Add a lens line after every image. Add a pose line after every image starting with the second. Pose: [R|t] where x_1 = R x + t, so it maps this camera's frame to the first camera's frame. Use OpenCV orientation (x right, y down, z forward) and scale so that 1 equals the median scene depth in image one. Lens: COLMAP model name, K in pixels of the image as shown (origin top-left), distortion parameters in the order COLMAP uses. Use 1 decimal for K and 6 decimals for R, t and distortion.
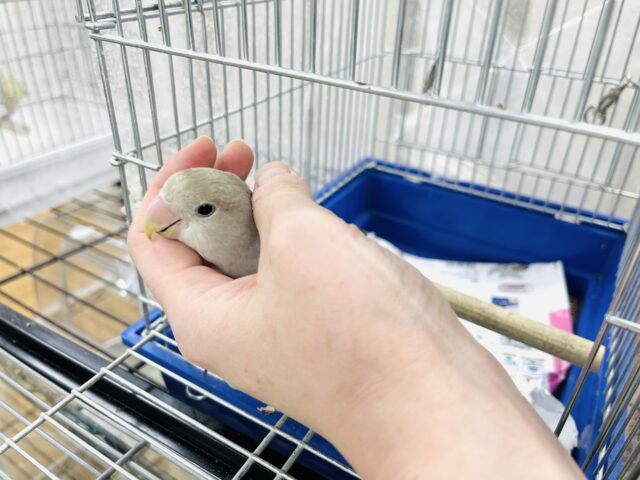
lens RADIAL K [[522.7, 0, 302.7], [0, 522.7, 239.8], [0, 0, 1]] dist [0.011920, -0.069156]
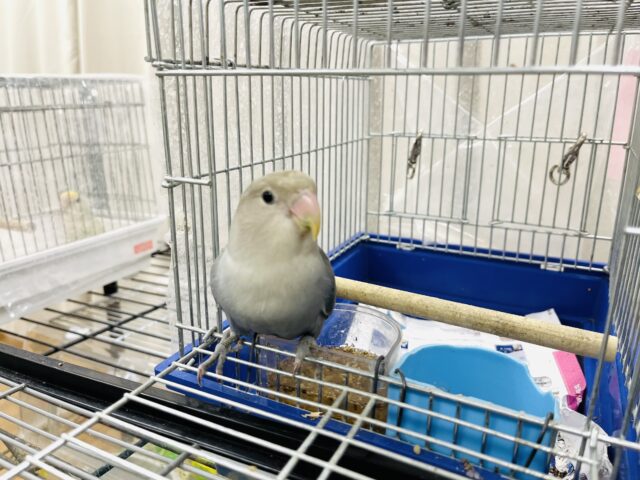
lens RADIAL K [[522.7, 0, 308.0], [0, 522.7, 231.0], [0, 0, 1]] dist [0.011920, -0.069156]
pose [[0.996142, -0.043862, 0.076008, -0.083868], [0.062916, 0.960764, -0.270137, 0.155081], [-0.061177, 0.273877, 0.959817, -0.038574]]
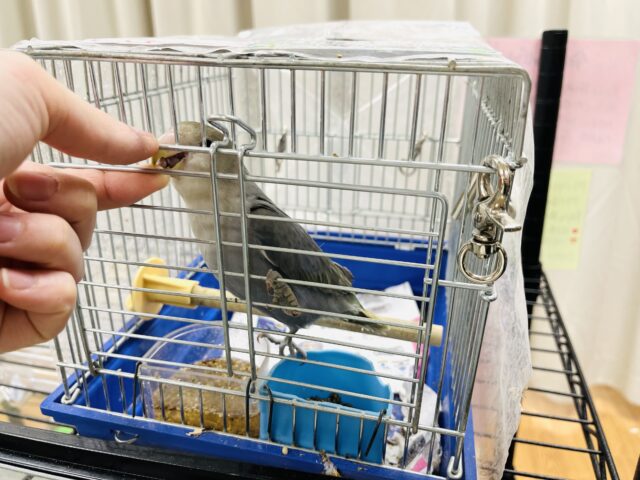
lens RADIAL K [[522.7, 0, 325.3], [0, 522.7, 246.0], [0, 0, 1]] dist [0.011920, -0.069156]
pose [[0.943155, -0.140371, 0.301256, -0.054483], [0.179080, 0.978233, -0.104841, 0.057123], [-0.279982, 0.152830, 0.947762, -0.149359]]
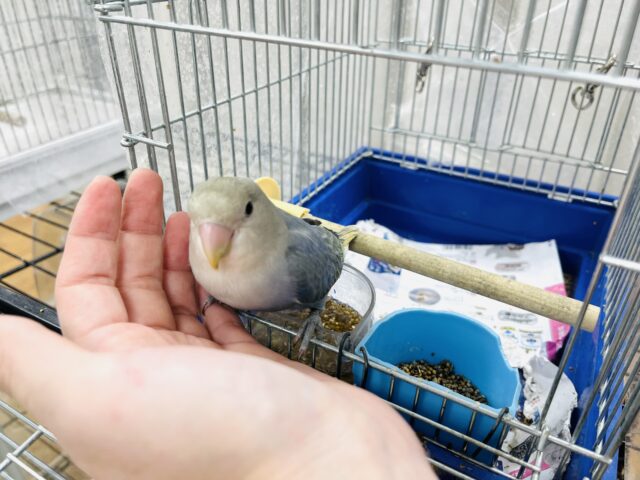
lens RADIAL K [[522.7, 0, 311.5], [0, 522.7, 249.1], [0, 0, 1]] dist [0.011920, -0.069156]
pose [[0.999044, -0.034905, 0.026335, -0.015605], [0.034723, 0.999370, 0.007332, 0.037992], [-0.026575, -0.006410, 0.999626, -0.023138]]
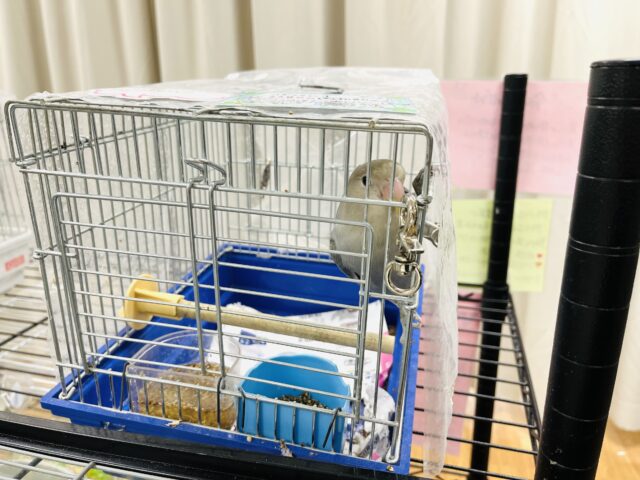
lens RADIAL K [[522.7, 0, 333.5], [0, 522.7, 246.1], [0, 0, 1]] dist [0.011920, -0.069156]
pose [[0.941533, -0.115278, 0.316586, -0.034133], [0.168205, 0.974997, -0.145220, 0.087253], [-0.291929, 0.189981, 0.937382, -0.288847]]
